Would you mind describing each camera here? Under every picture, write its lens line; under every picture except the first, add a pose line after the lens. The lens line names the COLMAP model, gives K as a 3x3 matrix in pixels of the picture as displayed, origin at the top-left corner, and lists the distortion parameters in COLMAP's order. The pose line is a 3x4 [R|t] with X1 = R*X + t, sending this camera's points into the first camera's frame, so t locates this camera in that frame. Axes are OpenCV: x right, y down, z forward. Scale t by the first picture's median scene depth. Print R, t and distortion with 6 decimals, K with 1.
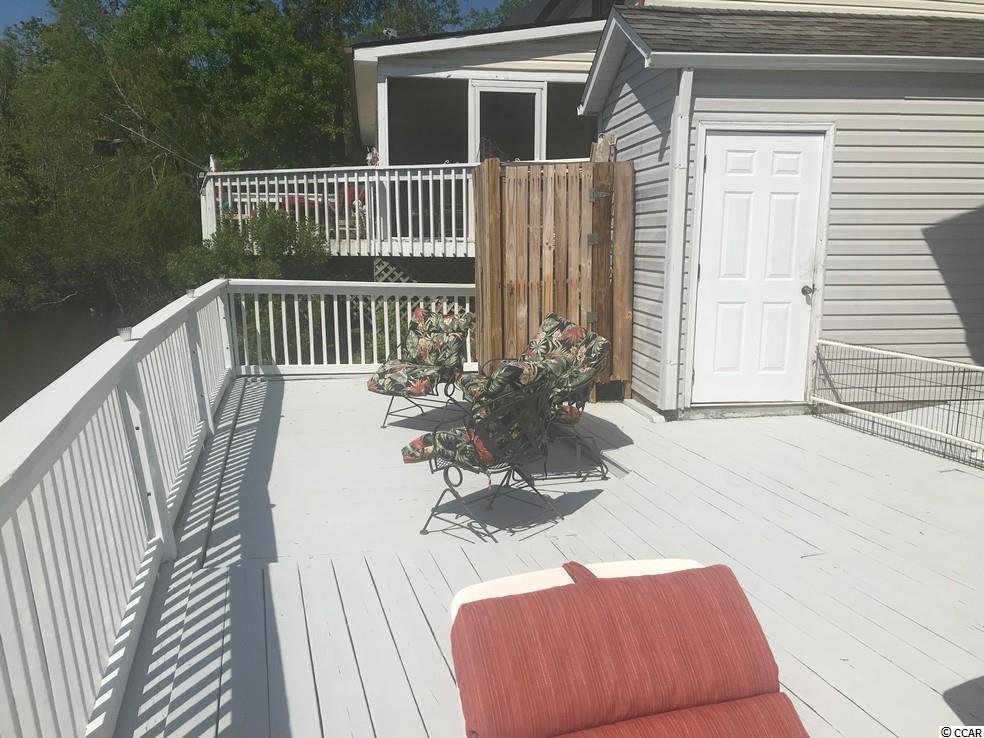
lens RADIAL K [[791.8, 0, 491.5], [0, 791.8, 362.4], [0, 0, 1]] dist [0.126938, -0.230445]
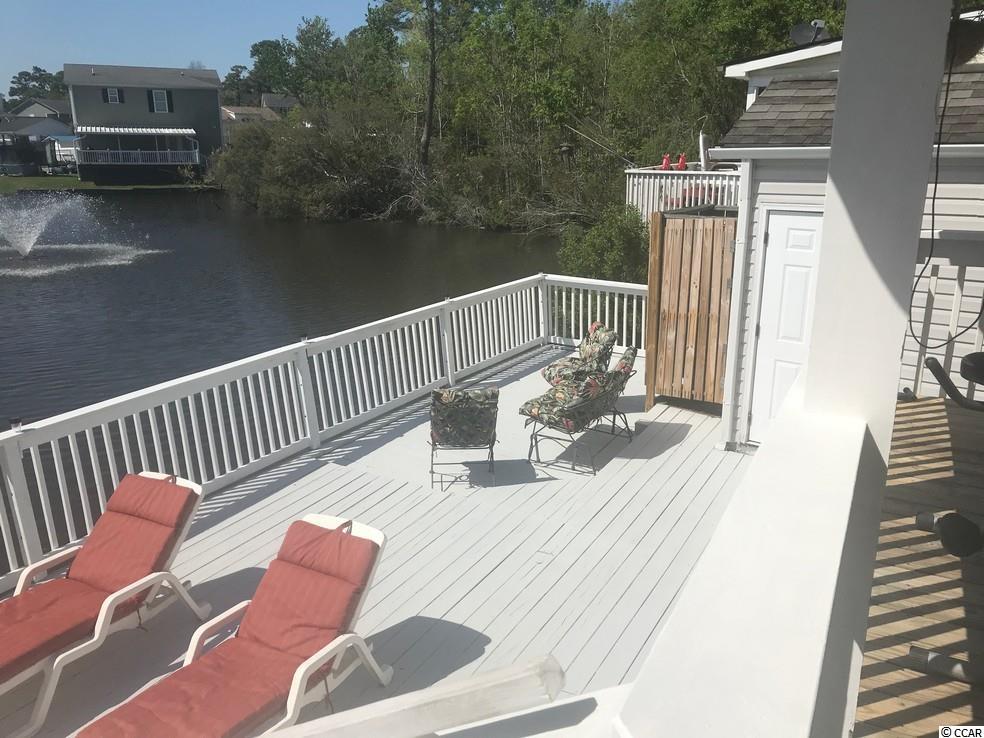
lens RADIAL K [[795.6, 0, 492.0], [0, 795.6, 369.0], [0, 0, 1]] dist [0.056234, -0.062837]
pose [[0.689350, 0.186460, -0.700021, 0.730469], [-0.100615, 0.981586, 0.162376, -0.187151], [0.717407, -0.041501, 0.695417, -0.069825]]
